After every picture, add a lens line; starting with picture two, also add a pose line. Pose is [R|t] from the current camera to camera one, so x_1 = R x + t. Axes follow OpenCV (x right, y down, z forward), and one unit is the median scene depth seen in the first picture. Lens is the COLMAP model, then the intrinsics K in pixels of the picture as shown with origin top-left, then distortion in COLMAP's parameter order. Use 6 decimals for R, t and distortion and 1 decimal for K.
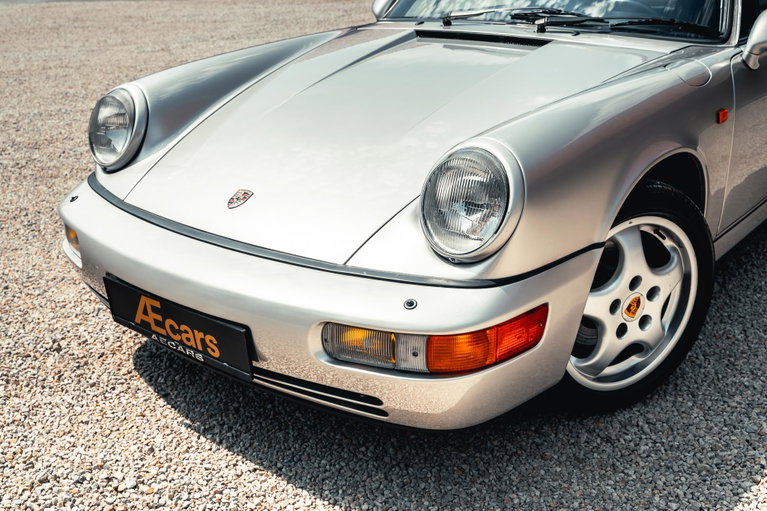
lens RADIAL K [[848.5, 0, 385.1], [0, 848.5, 252.5], [0, 0, 1]] dist [0.023520, 0.000000]
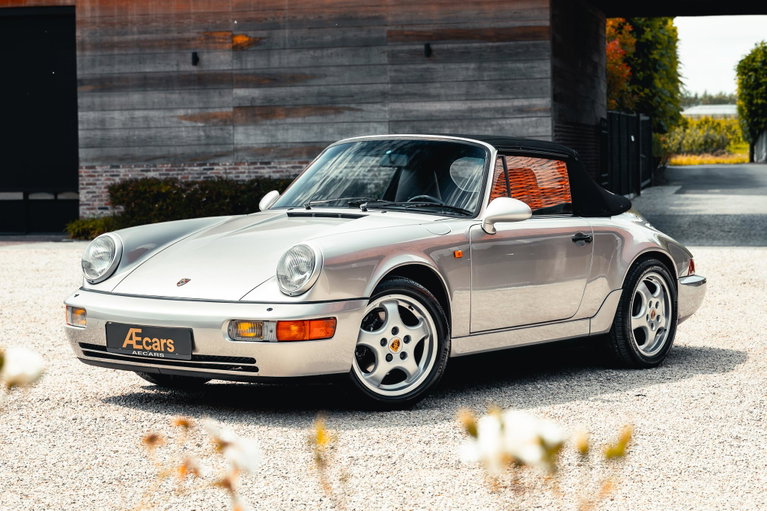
lens RADIAL K [[1767.2, 0, 383.0], [0, 1767.2, 253.5], [0, 0, 1]] dist [0.065883, 0.000000]
pose [[0.998772, 0.017064, 0.046505, 0.091169], [-0.002505, 0.954991, -0.296623, 1.082939], [-0.049473, 0.296142, 0.953862, -2.897232]]
